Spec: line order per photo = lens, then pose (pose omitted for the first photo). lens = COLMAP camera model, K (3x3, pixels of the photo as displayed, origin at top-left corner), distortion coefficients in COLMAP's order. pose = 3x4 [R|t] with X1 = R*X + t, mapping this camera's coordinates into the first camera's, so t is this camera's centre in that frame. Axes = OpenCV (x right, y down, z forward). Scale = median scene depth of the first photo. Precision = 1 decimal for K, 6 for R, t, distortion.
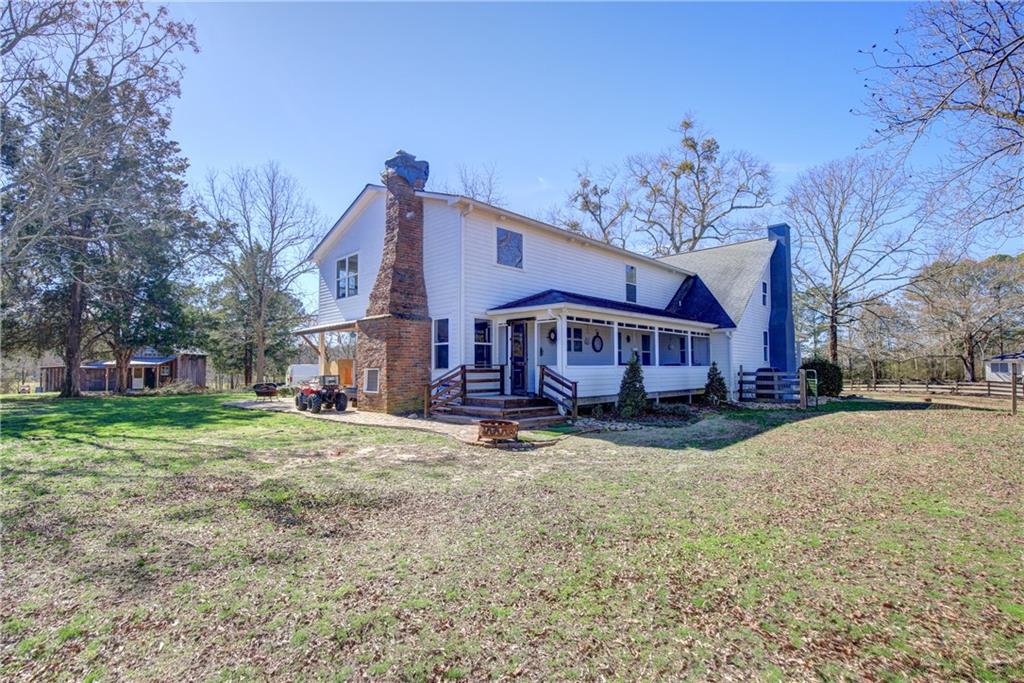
lens RADIAL K [[482.2, 0, 514.6], [0, 482.2, 343.7], [0, 0, 1]] dist [-0.031111, -0.000355]
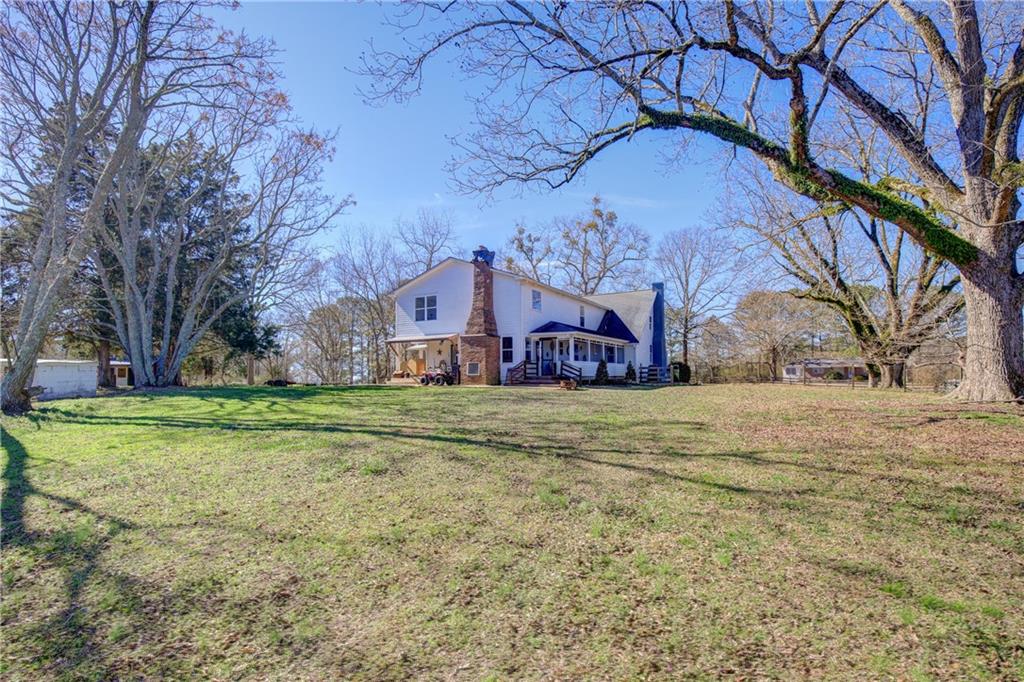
lens RADIAL K [[482.2, 0, 514.6], [0, 482.2, 343.2], [0, 0, 1]] dist [-0.031111, -0.000355]
pose [[0.968317, 0.015452, 0.249245, -0.416934], [-0.011506, 0.999784, -0.017284, 0.004991], [-0.249459, 0.013869, 0.968286, -0.608095]]
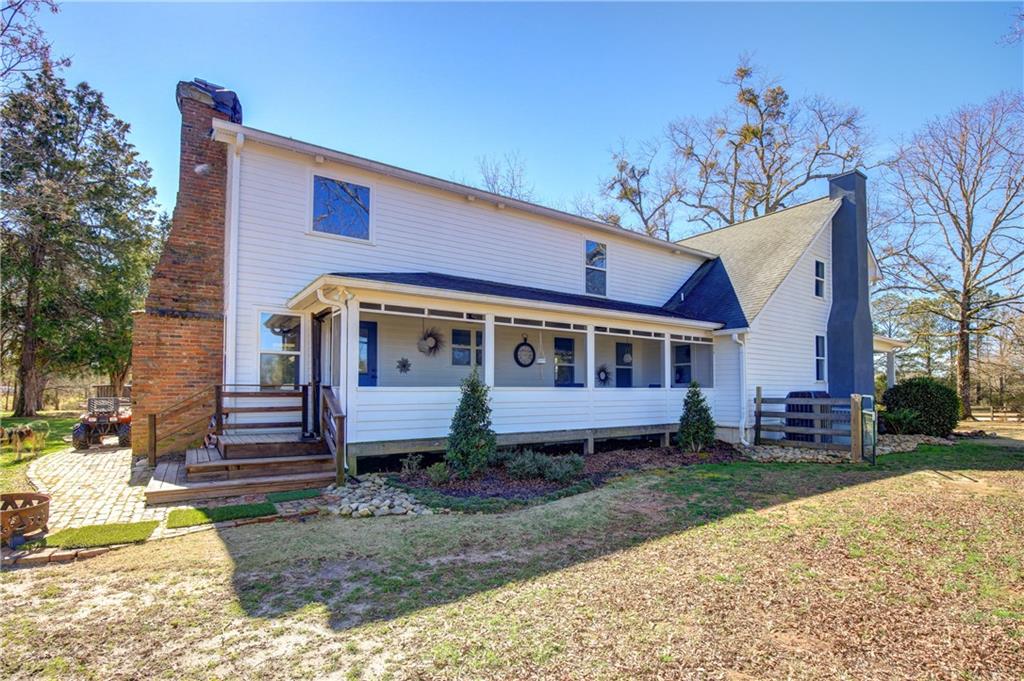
lens RADIAL K [[487.1, 0, 513.7], [0, 487.1, 372.6], [0, 0, 1]] dist [-0.027009, 0.000775]
pose [[0.981468, -0.000889, -0.191623, 0.254874], [0.004668, 0.999803, 0.019269, 0.011206], [0.191568, -0.019806, 0.981279, 0.286618]]
